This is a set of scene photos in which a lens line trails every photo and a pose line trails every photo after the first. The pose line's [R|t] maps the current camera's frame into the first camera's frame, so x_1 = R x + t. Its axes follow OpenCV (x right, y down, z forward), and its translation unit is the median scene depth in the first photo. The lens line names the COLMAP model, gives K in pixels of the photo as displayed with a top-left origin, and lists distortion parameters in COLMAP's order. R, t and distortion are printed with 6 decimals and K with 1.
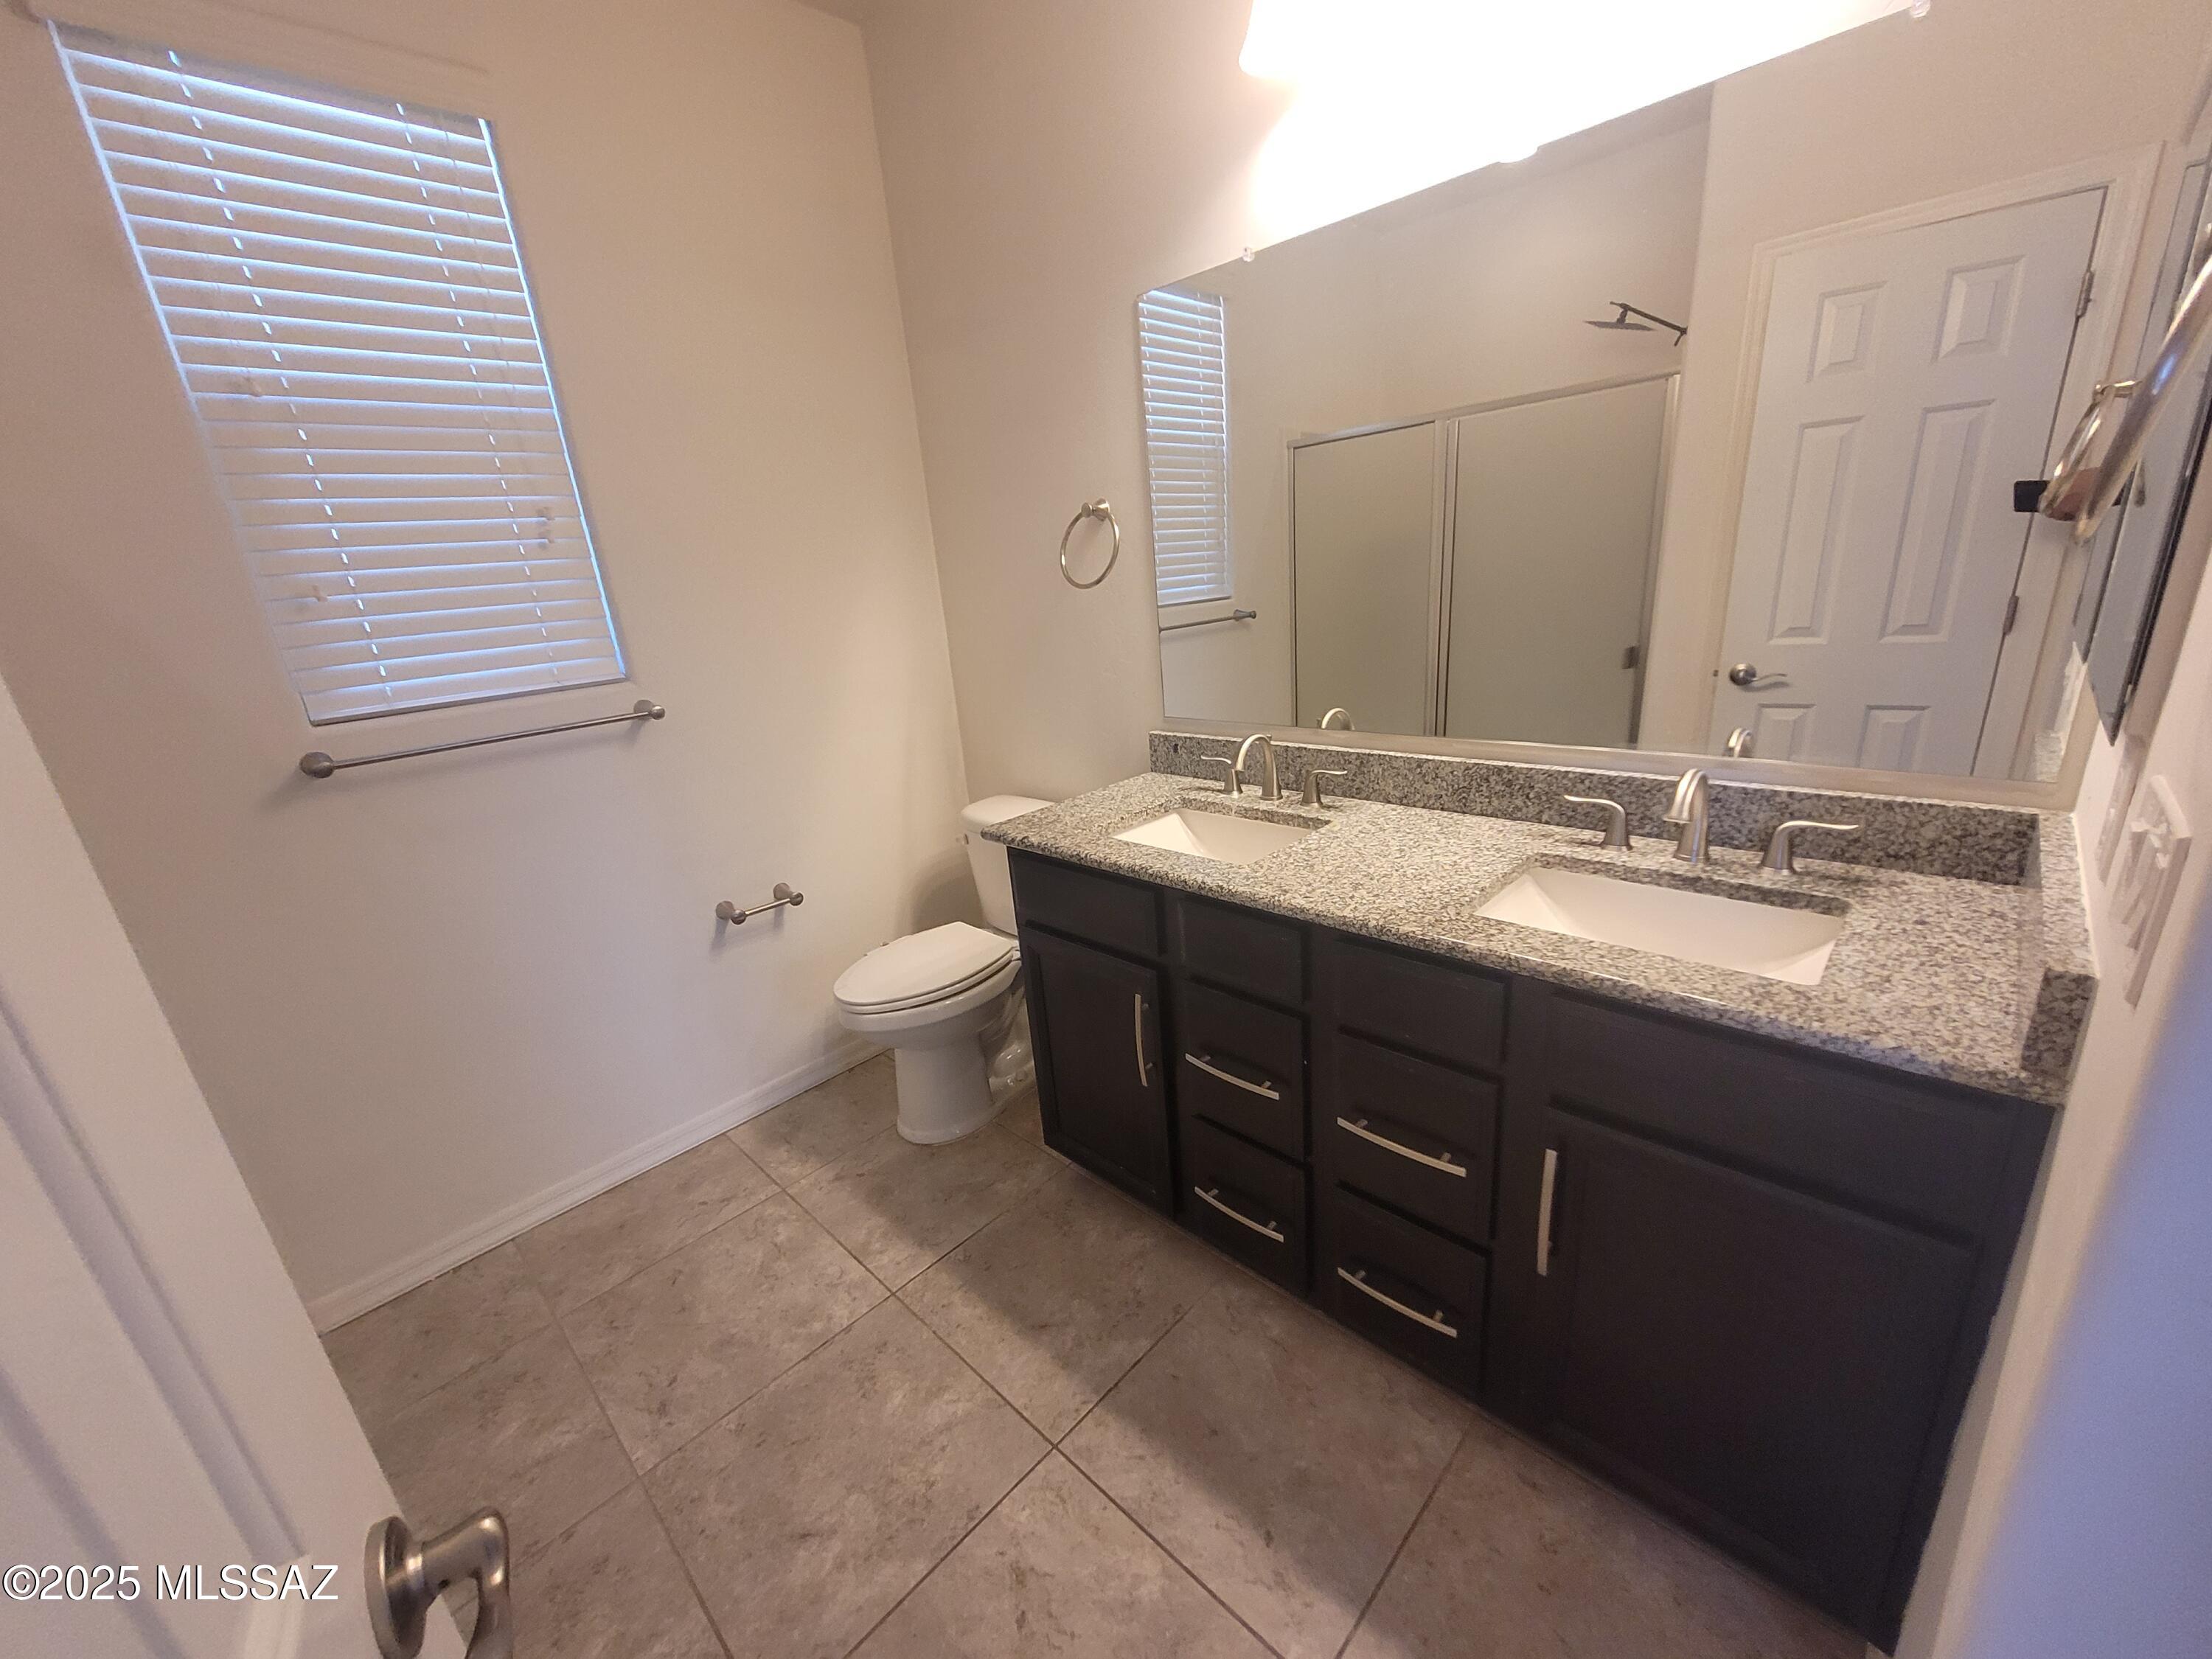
lens RADIAL K [[862.4, 0, 1117.7], [0, 862.4, 840.8], [0, 0, 1]] dist [0.003230, -0.002086]
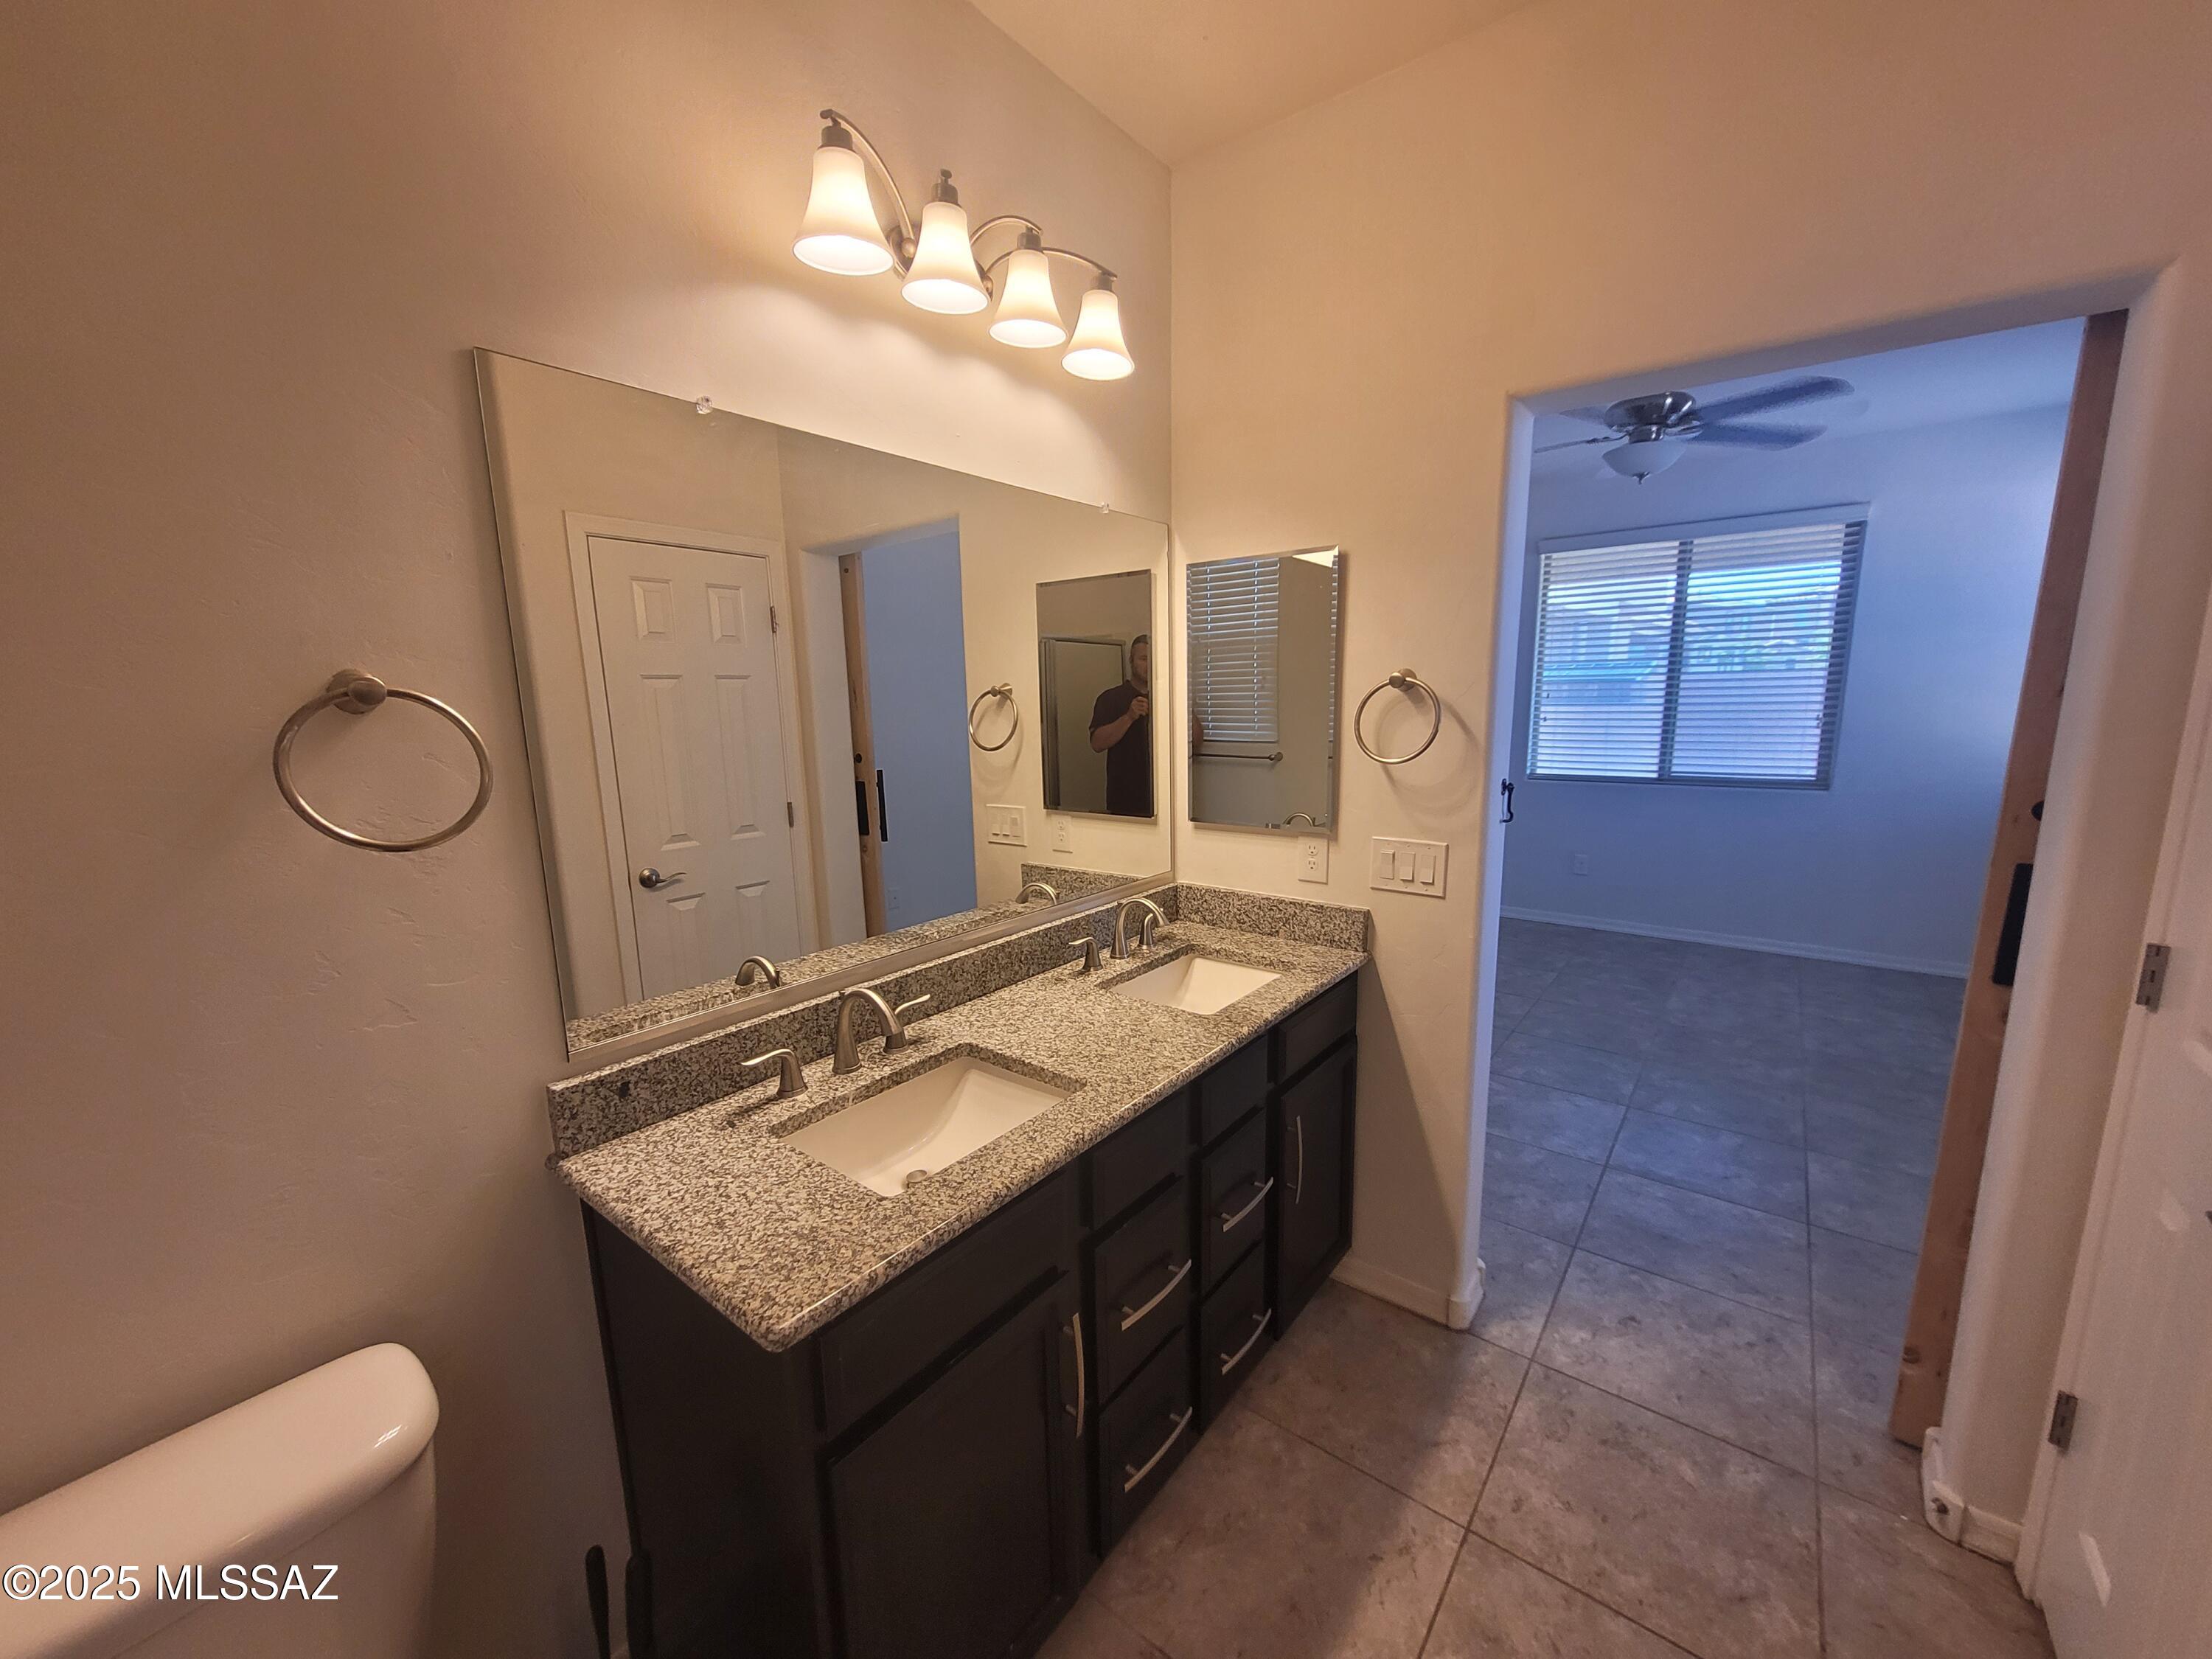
lens RADIAL K [[862.4, 0, 1102.9], [0, 862.4, 828.9], [0, 0, 1]] dist [0.003230, -0.002086]
pose [[-0.101252, -0.072388, 0.992224, -0.582993], [0.322266, 0.941187, 0.101550, -0.247388], [-0.941219, 0.330042, -0.071969, 0.722168]]
